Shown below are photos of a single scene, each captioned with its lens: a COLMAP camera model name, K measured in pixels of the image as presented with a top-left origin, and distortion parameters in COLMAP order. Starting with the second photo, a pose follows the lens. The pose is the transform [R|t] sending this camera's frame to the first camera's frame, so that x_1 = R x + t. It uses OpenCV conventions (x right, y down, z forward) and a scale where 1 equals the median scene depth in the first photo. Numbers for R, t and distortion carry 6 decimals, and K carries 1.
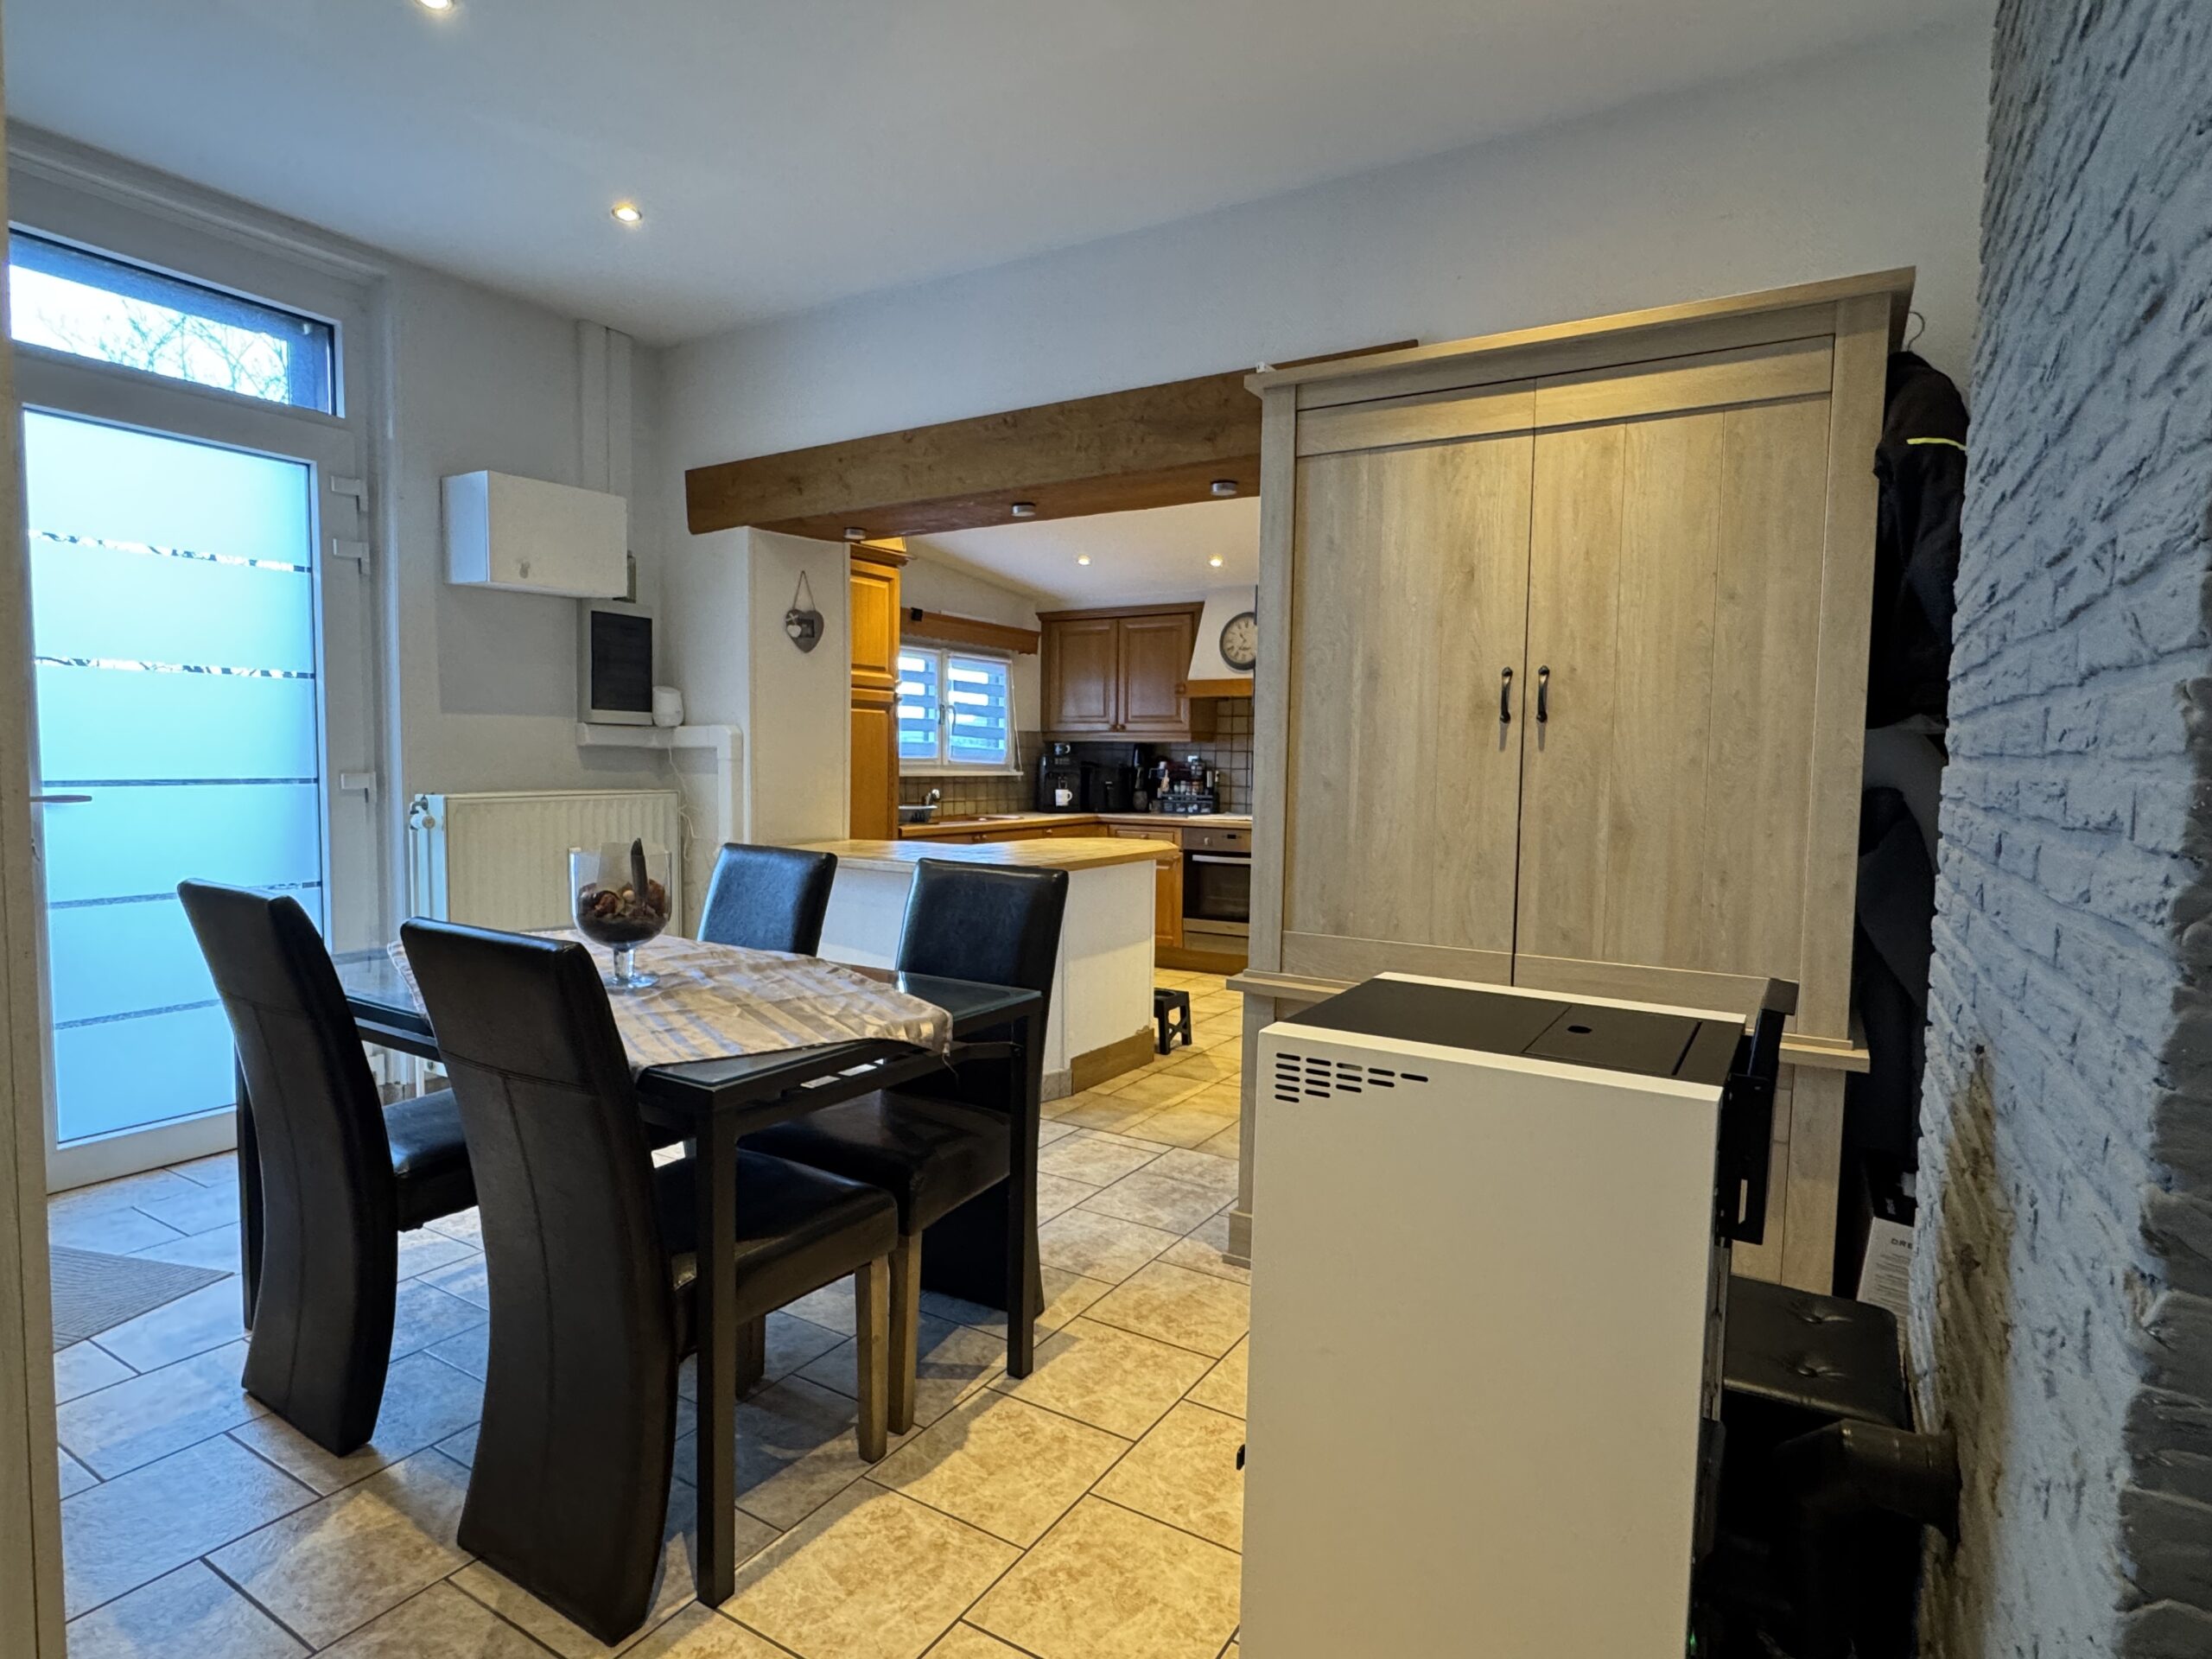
lens RADIAL K [[1167.3, 0, 1115.8], [0, 1167.3, 824.4], [0, 0, 1]] dist [-0.003300, 0.003244]
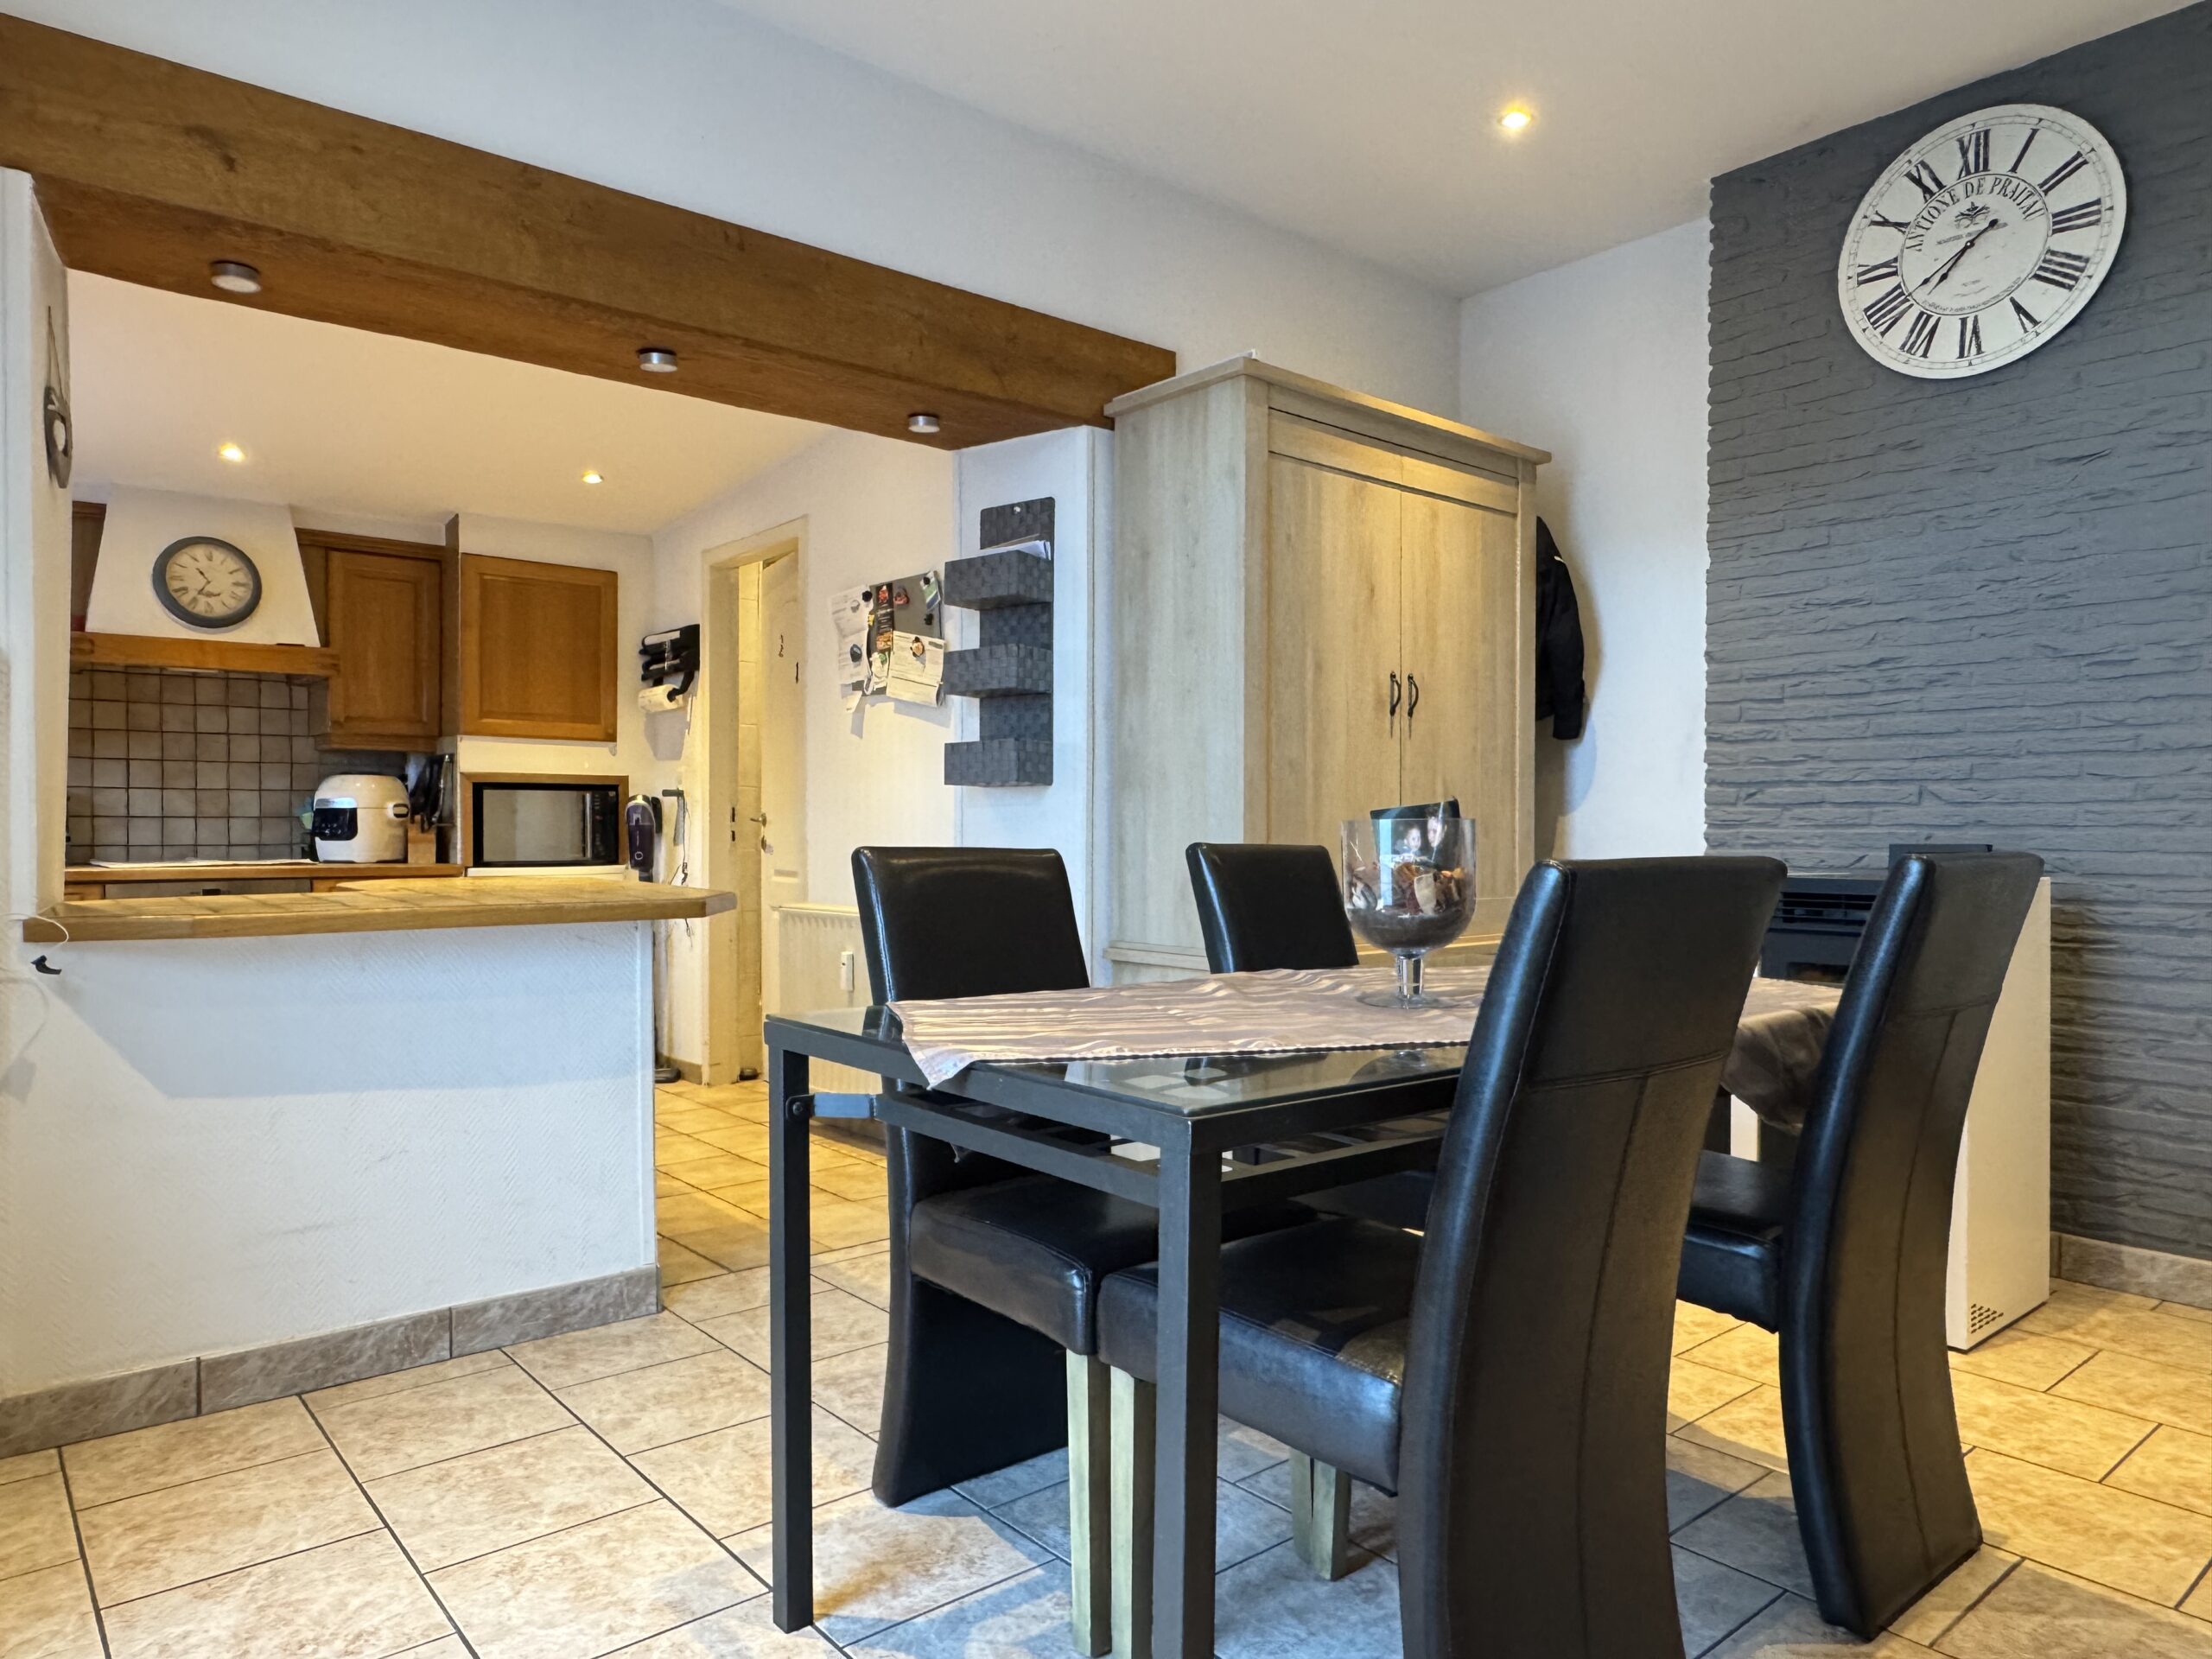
lens RADIAL K [[1394.2, 0, 1103.5], [0, 1394.2, 832.1], [0, 0, 1]] dist [-0.011717, -0.000756]
pose [[0.331507, -0.017137, 0.943297, -0.402228], [0.059028, 0.998253, -0.002609, 0.007548], [-0.941604, 0.056546, 0.331939, 0.279771]]
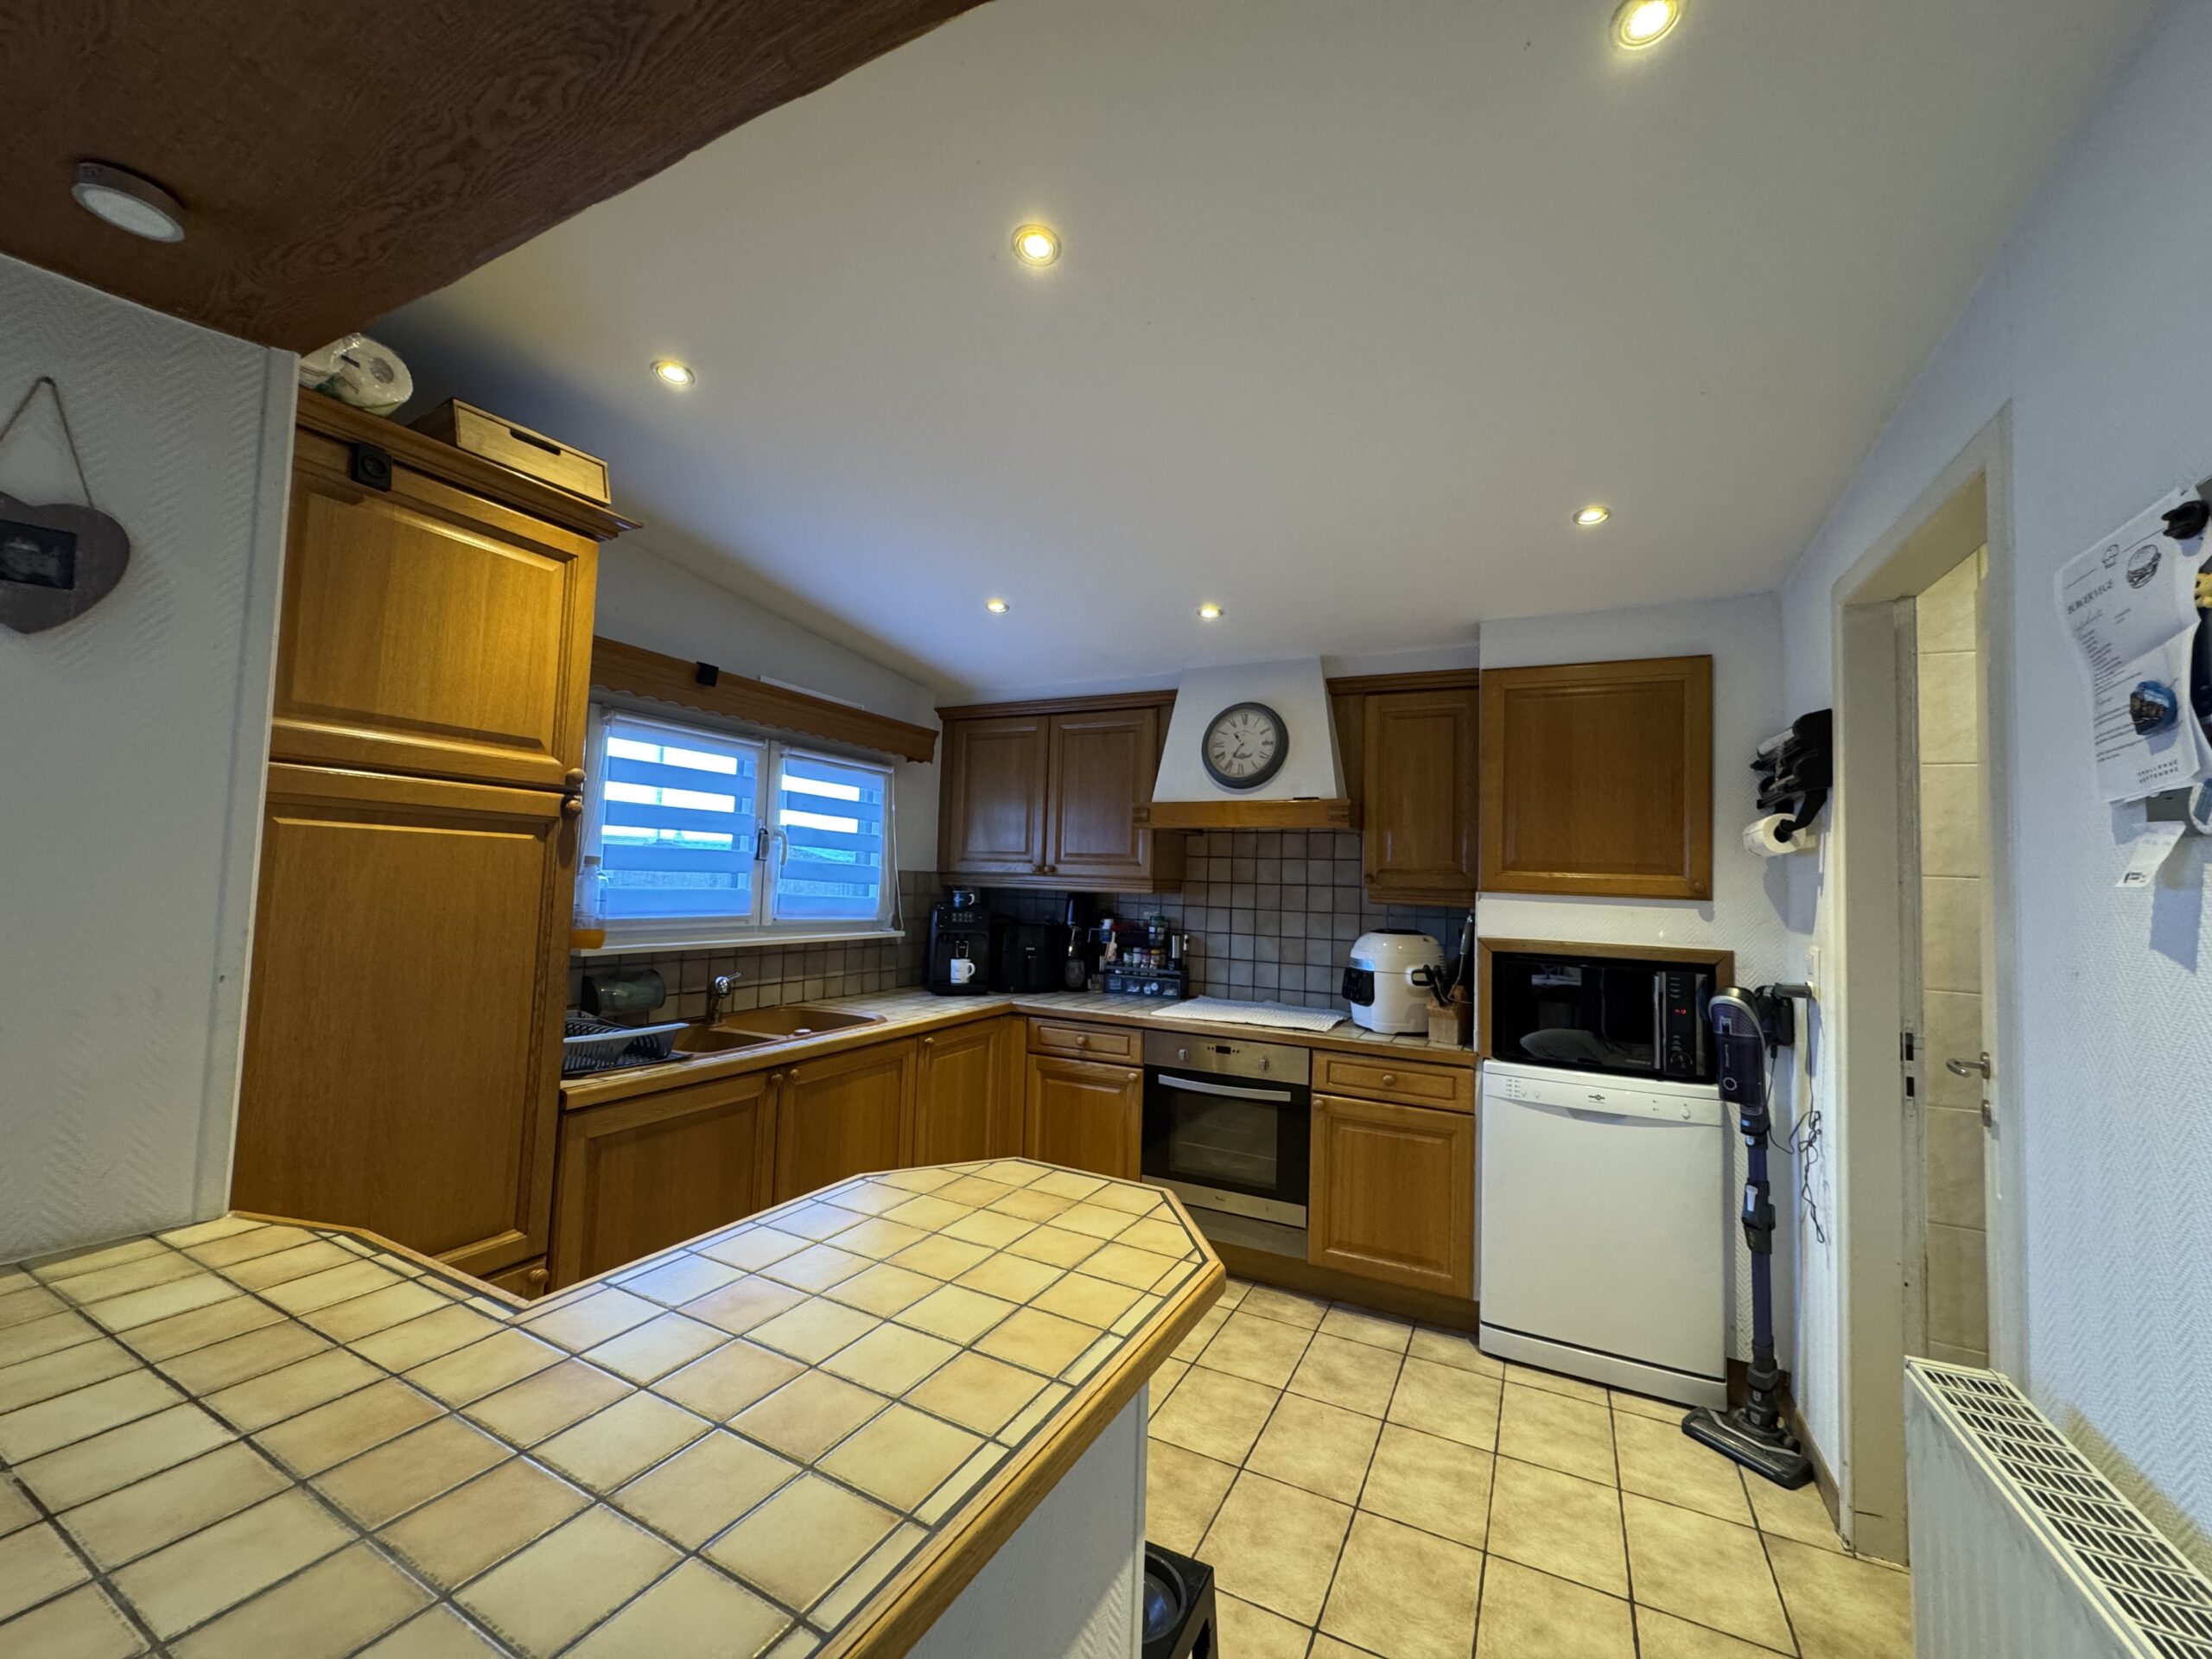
lens RADIAL K [[882.9, 0, 1100.8], [0, 882.9, 831.2], [0, 0, 1]] dist [-0.003524, -0.000373]
pose [[0.997644, 0.024208, 0.064183, 0.000449], [-0.016760, 0.993324, -0.114133, -0.046701], [-0.066518, 0.112788, 0.991390, 0.477110]]
